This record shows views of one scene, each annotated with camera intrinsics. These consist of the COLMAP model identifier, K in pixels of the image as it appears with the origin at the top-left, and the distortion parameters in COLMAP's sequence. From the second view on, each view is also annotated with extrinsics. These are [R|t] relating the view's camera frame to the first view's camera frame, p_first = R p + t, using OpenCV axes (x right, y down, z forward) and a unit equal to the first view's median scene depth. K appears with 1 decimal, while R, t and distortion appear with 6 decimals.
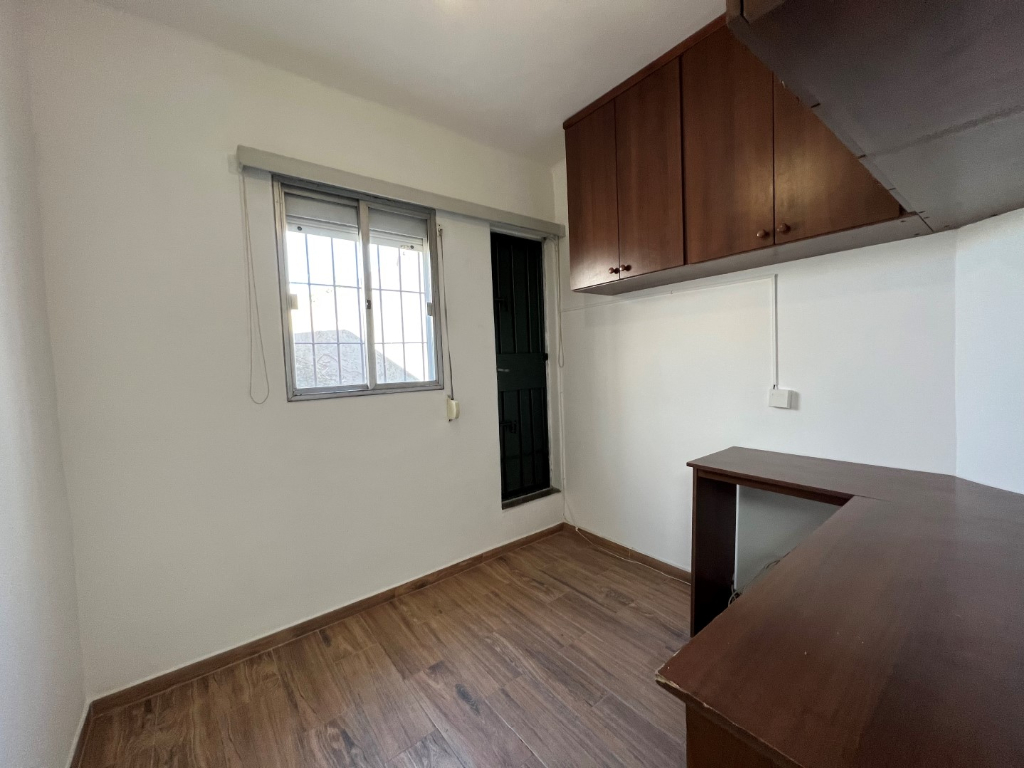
lens RADIAL K [[410.8, 0, 515.4], [0, 410.8, 383.8], [0, 0, 1]] dist [0.001289, 0.000211]
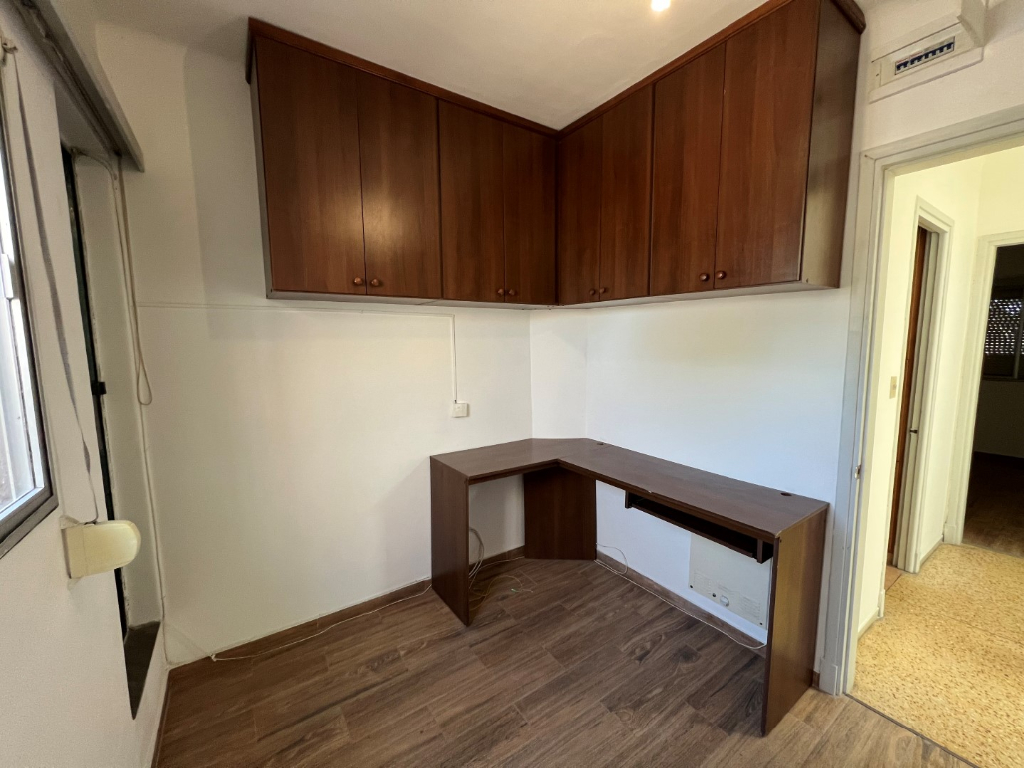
lens RADIAL K [[410.8, 0, 515.4], [0, 410.8, 383.8], [0, 0, 1]] dist [0.001289, 0.000211]
pose [[0.070903, -0.064742, 0.995380, -0.598117], [0.058549, 0.996441, 0.060640, -0.108752], [-0.995763, 0.053979, 0.074441, 0.669379]]
